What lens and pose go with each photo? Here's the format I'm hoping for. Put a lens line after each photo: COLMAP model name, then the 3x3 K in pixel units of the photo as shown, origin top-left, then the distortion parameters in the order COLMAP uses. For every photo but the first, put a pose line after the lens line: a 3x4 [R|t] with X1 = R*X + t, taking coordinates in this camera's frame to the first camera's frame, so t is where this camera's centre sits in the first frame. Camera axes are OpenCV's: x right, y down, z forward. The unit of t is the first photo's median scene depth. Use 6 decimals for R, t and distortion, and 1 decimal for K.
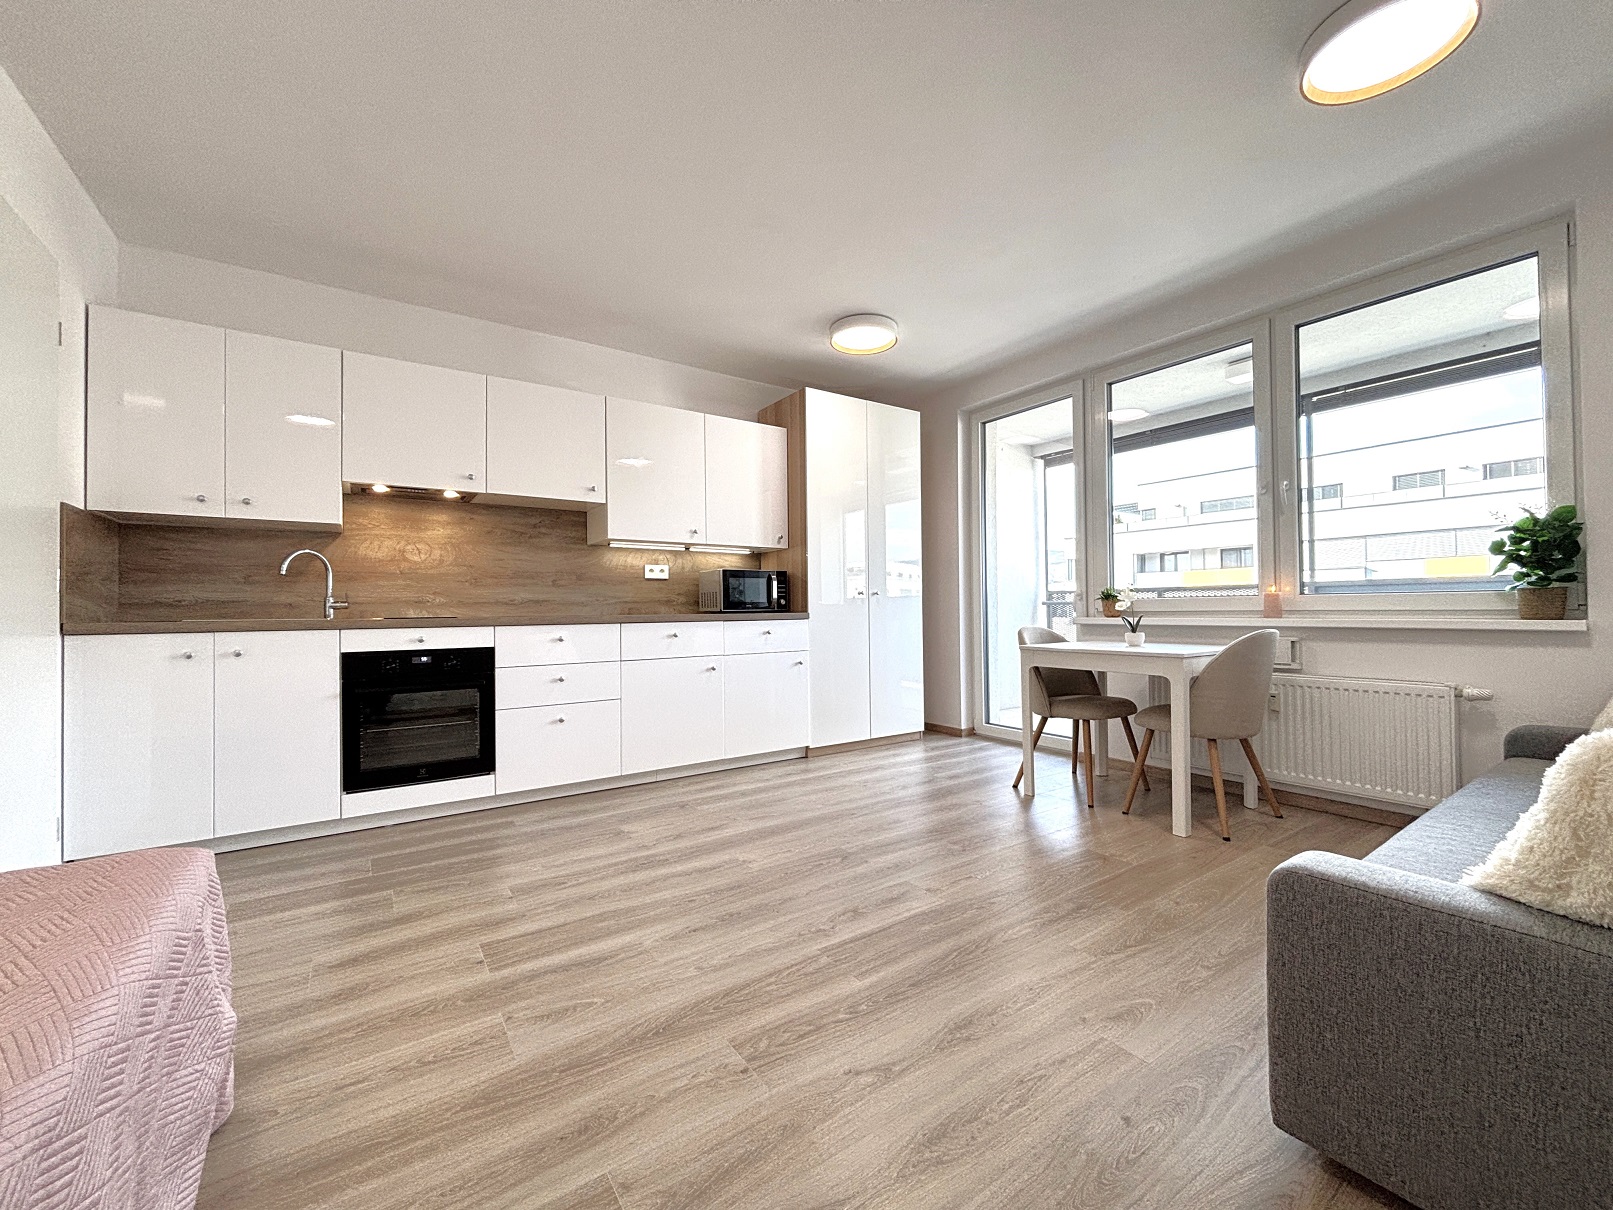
lens RADIAL K [[653.8, 0, 803.9], [0, 653.8, 599.8], [0, 0, 1]] dist [0.003596, -0.000167]
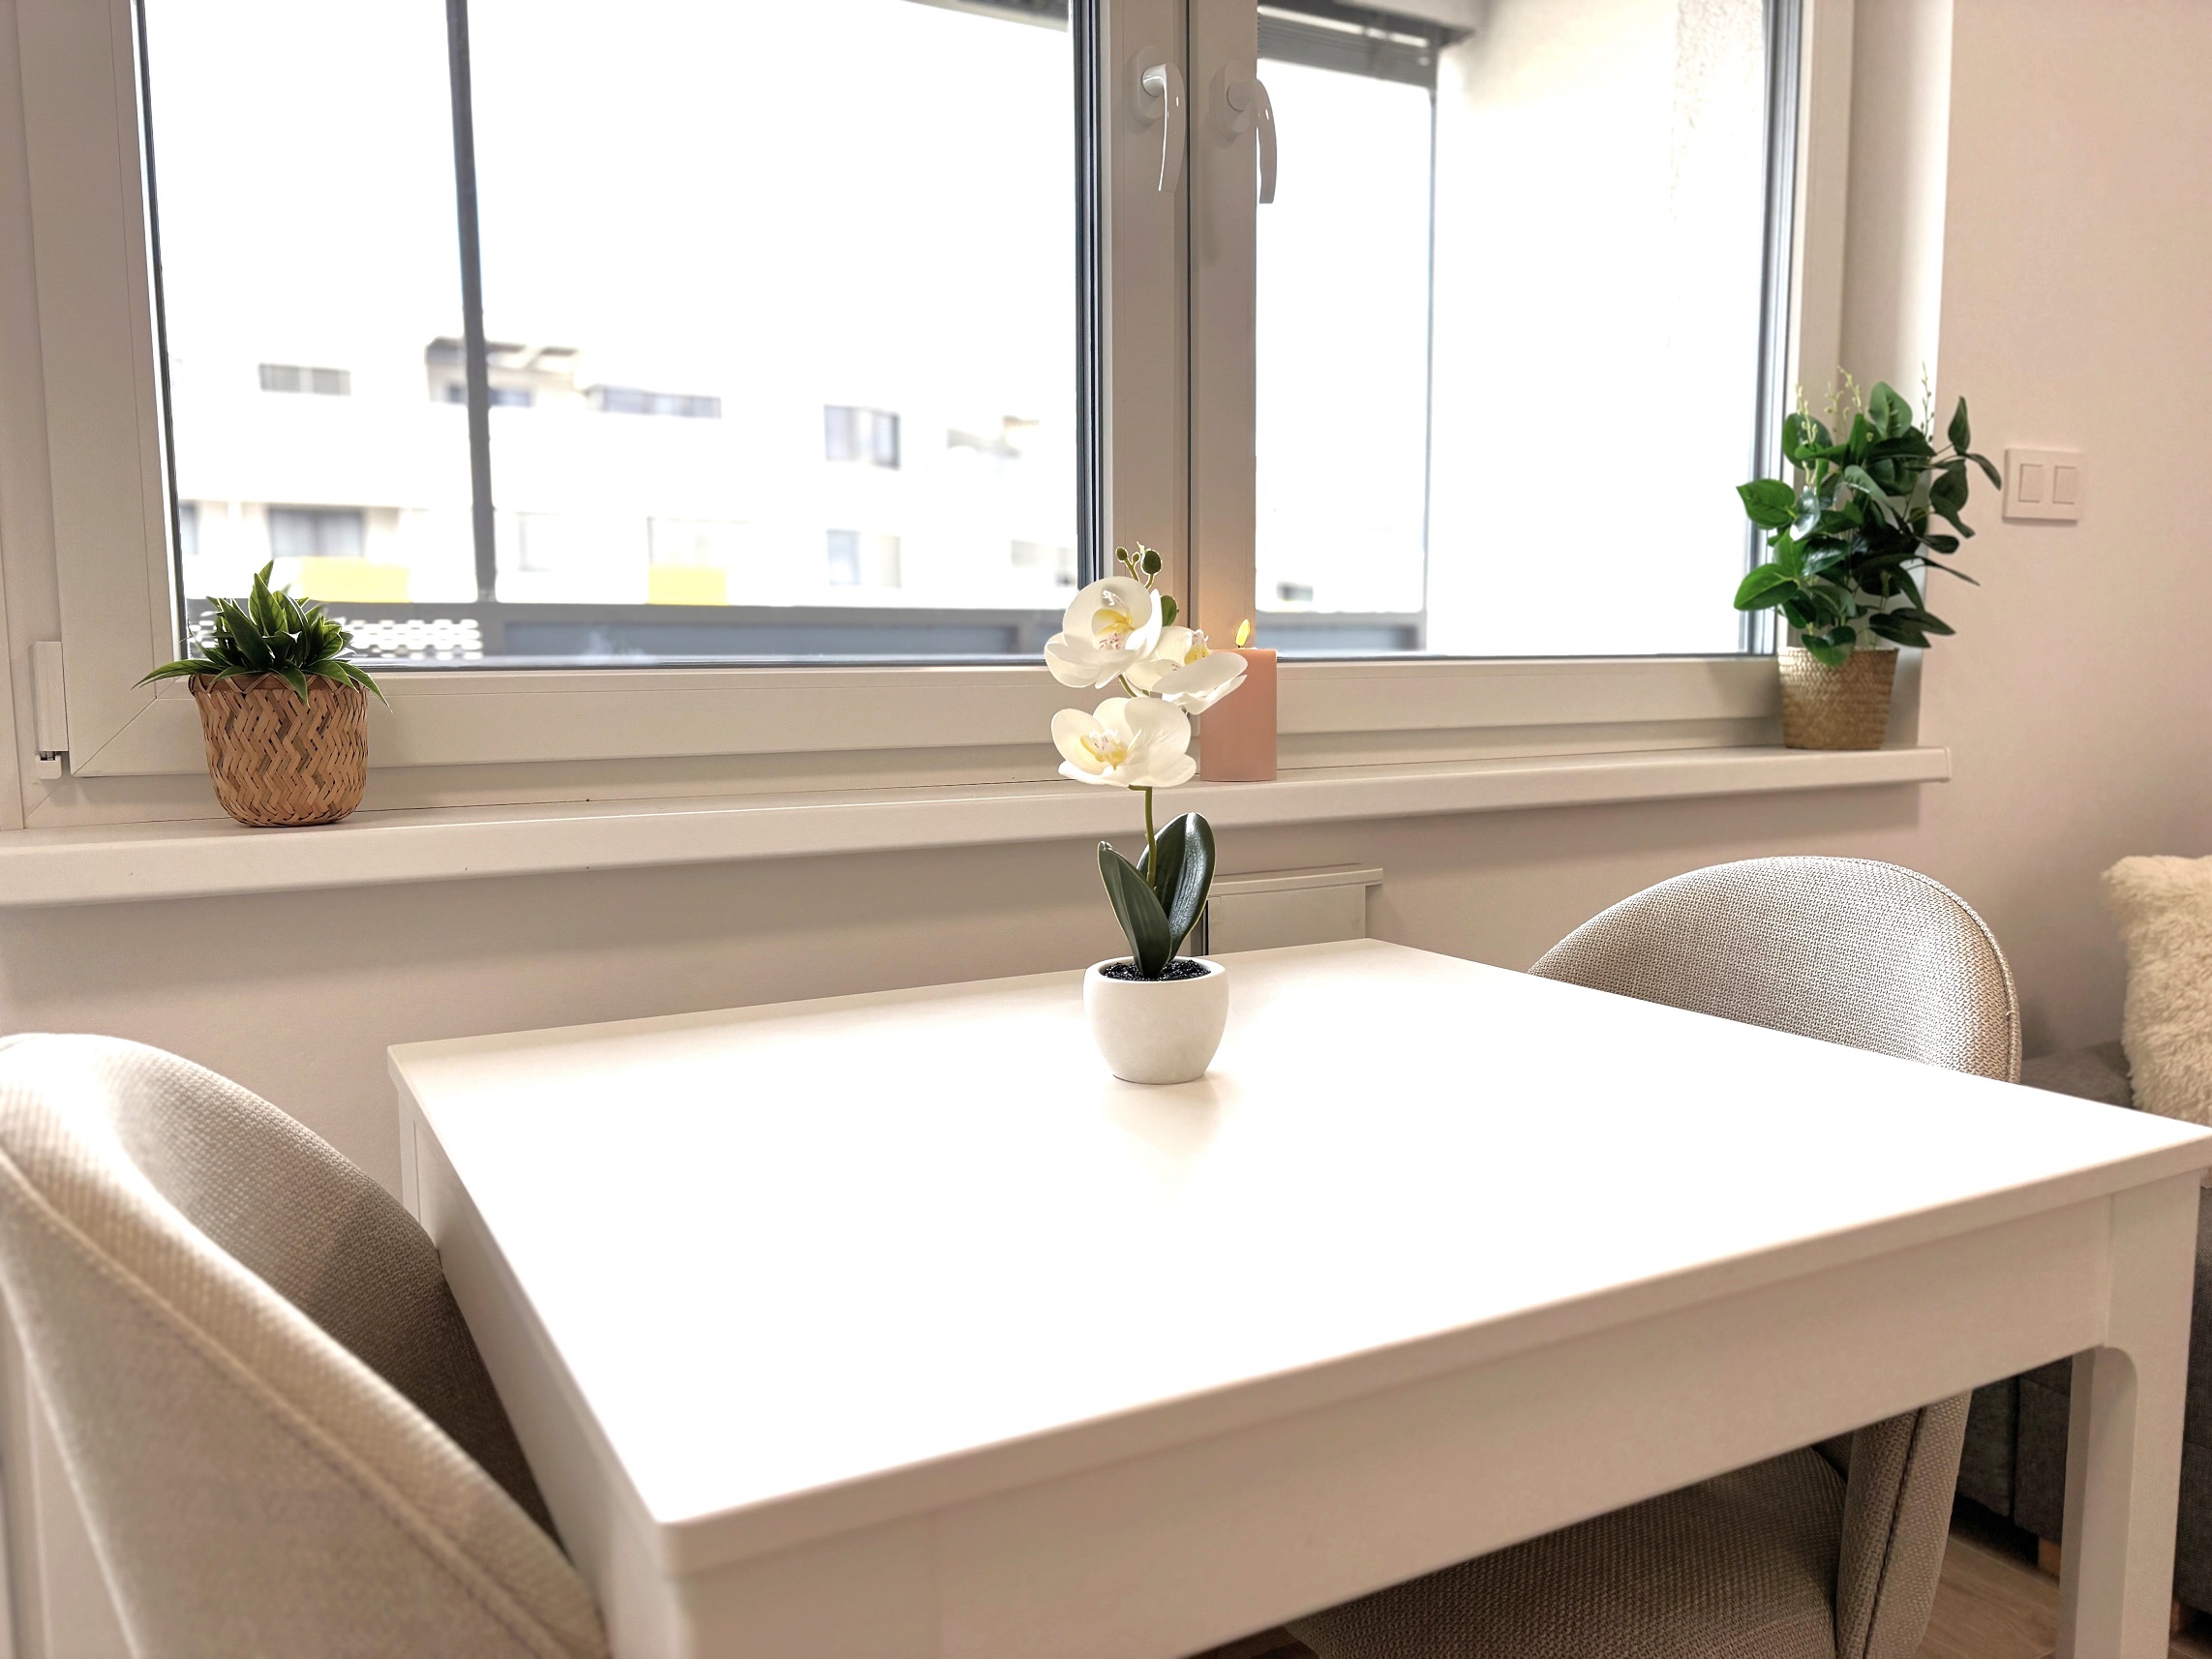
lens RADIAL K [[1699.4, 0, 1084.8], [0, 1699.4, 819.8], [0, 0, 1]] dist [0.005182, 0.000055]
pose [[0.102816, -0.084169, 0.991133, 0.206361], [-0.007593, 0.996318, 0.085397, -0.002777], [-0.994671, -0.016306, 0.101799, 1.013629]]
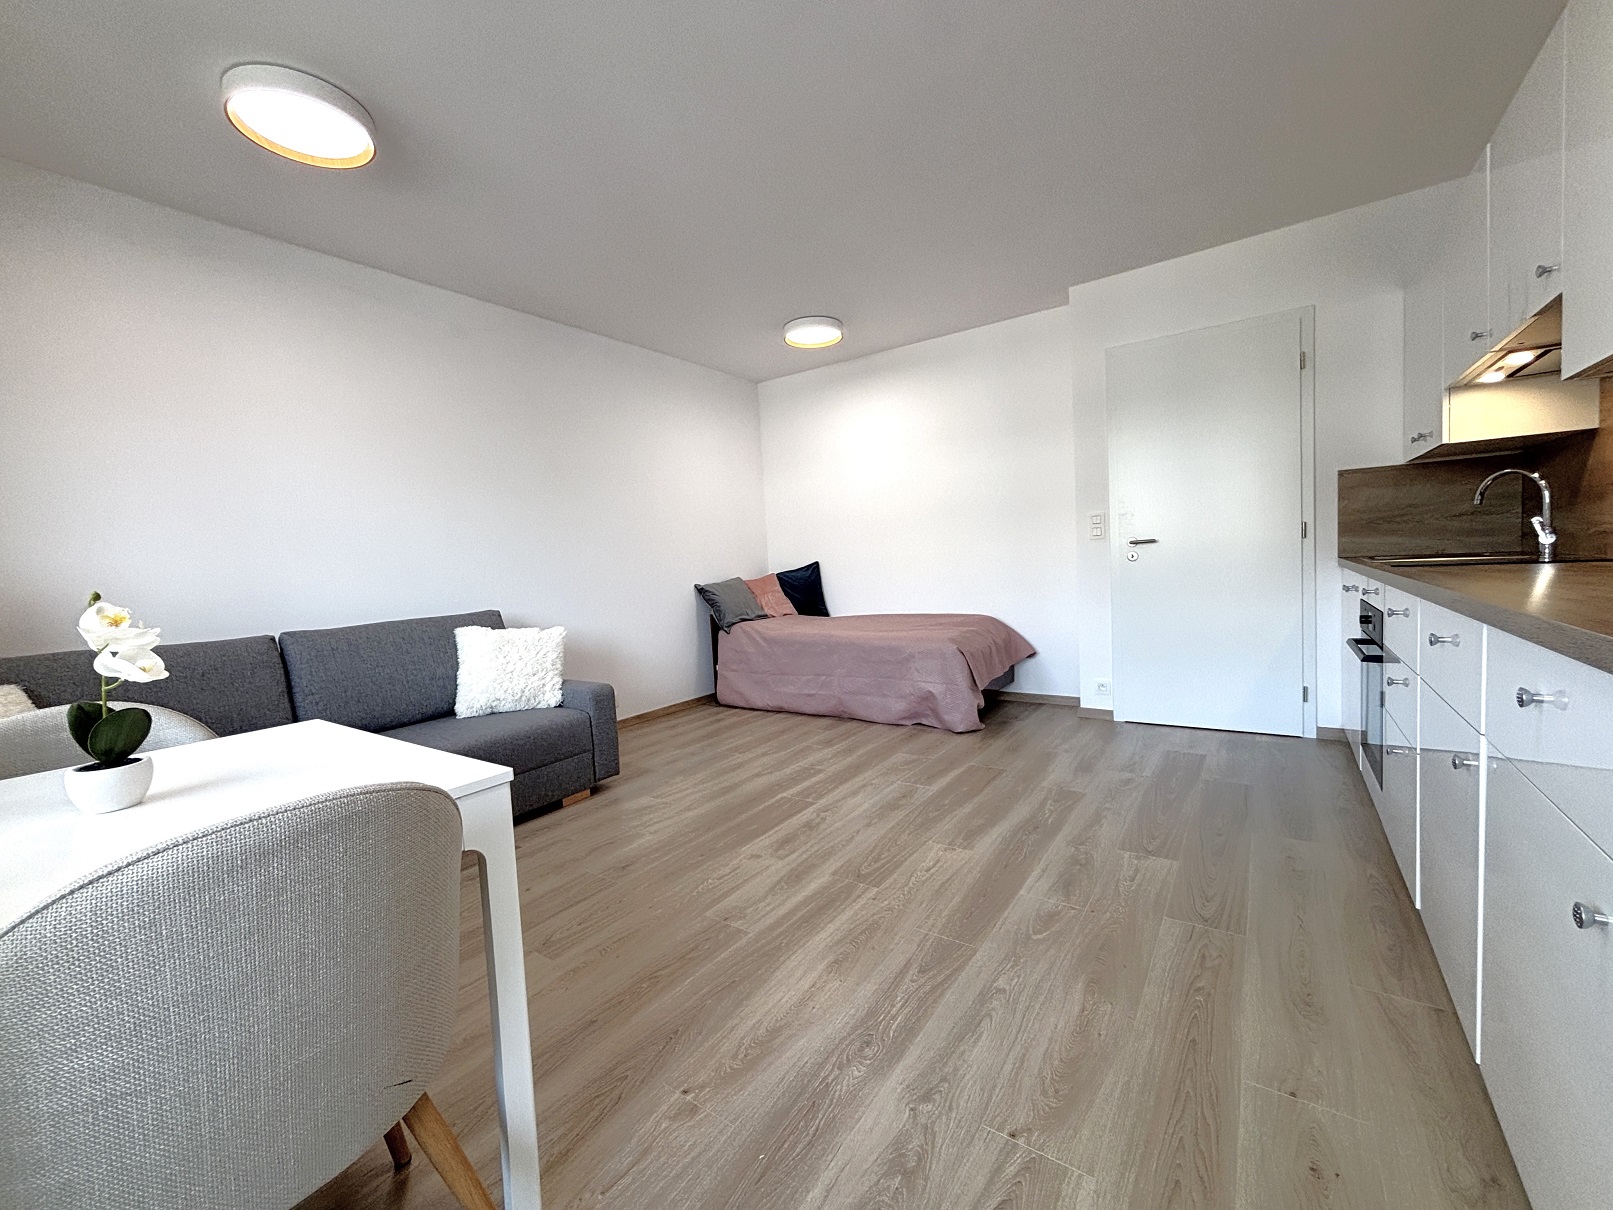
lens RADIAL K [[653.8, 0, 803.4], [0, 653.8, 609.6], [0, 0, 1]] dist [0.003596, -0.000167]
pose [[-0.933927, 0.088395, -0.346363, 0.323072], [0.068935, 0.995292, 0.068134, -0.018941], [0.350755, 0.039756, -0.935623, 1.422980]]
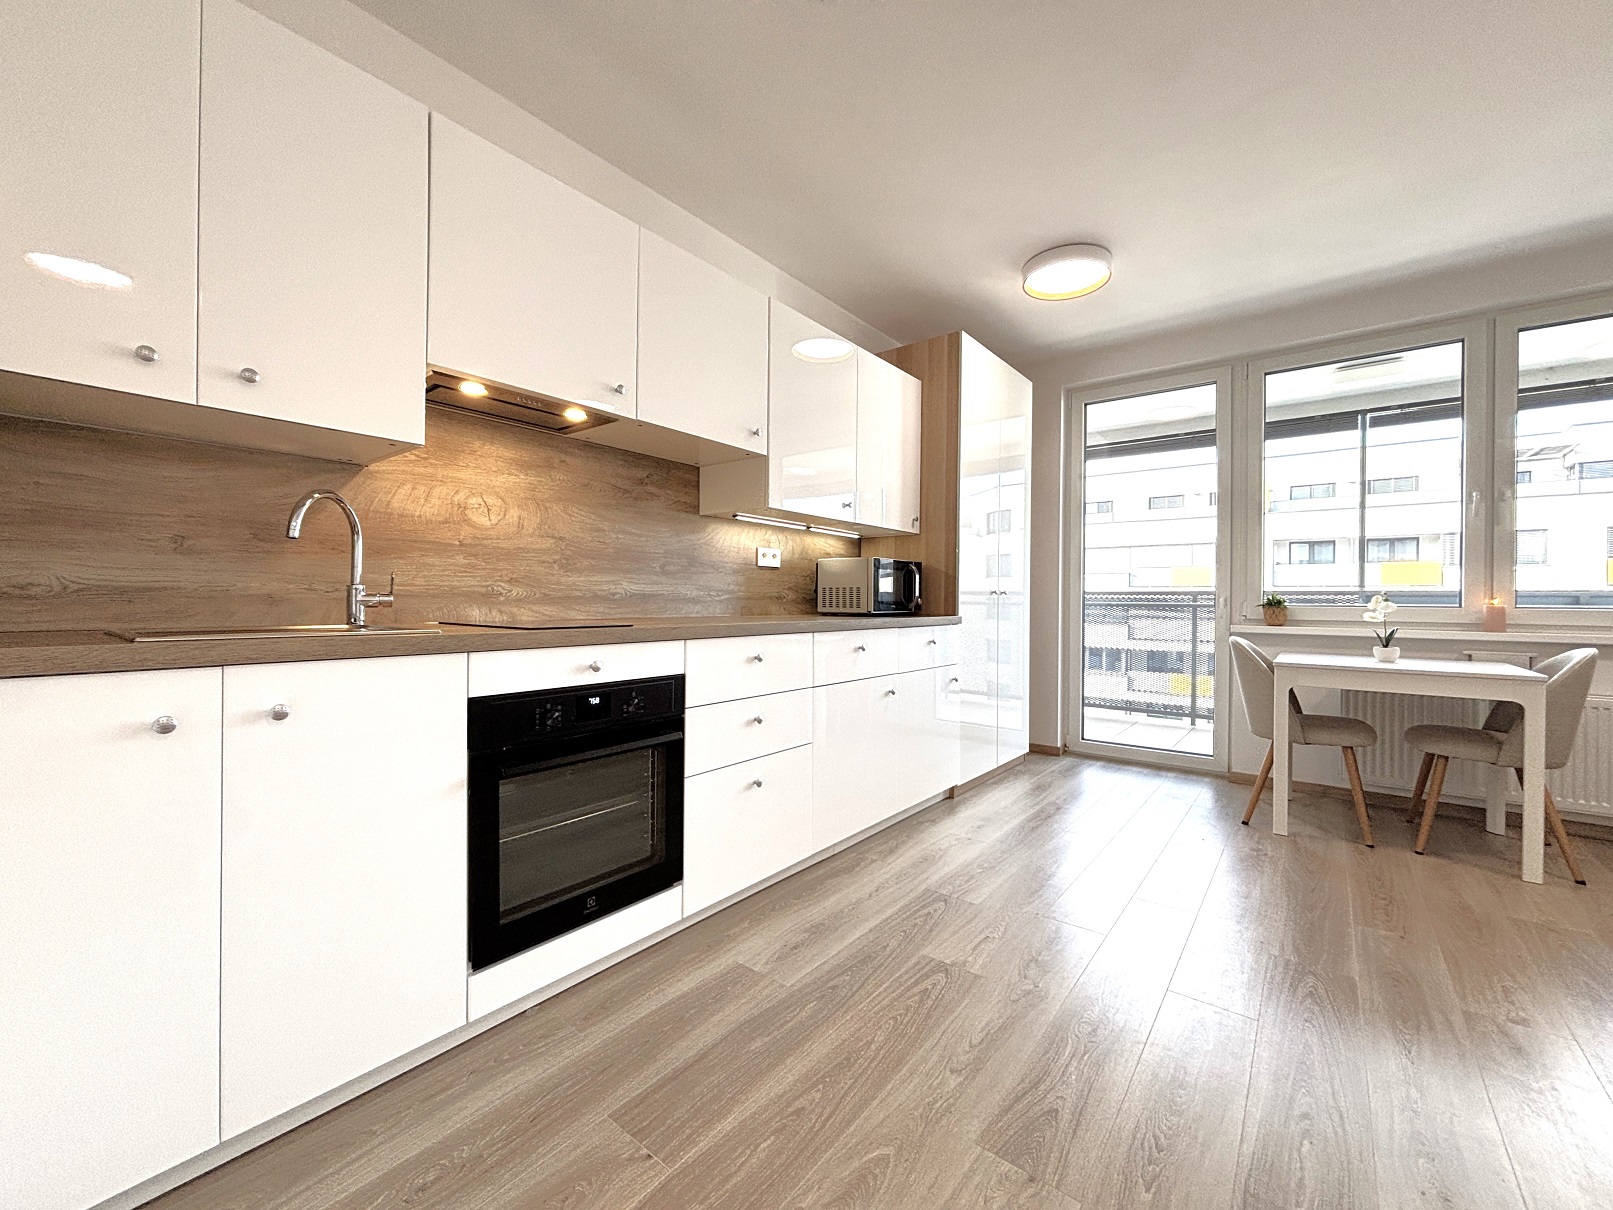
lens RADIAL K [[653.8, 0, 804.6], [0, 653.8, 600.8], [0, 0, 1]] dist [0.003596, -0.000167]
pose [[0.953622, 0.018485, 0.300440, -0.549600], [-0.023295, 0.999651, 0.012434, -0.005822], [-0.300105, -0.018856, 0.953720, 0.394146]]
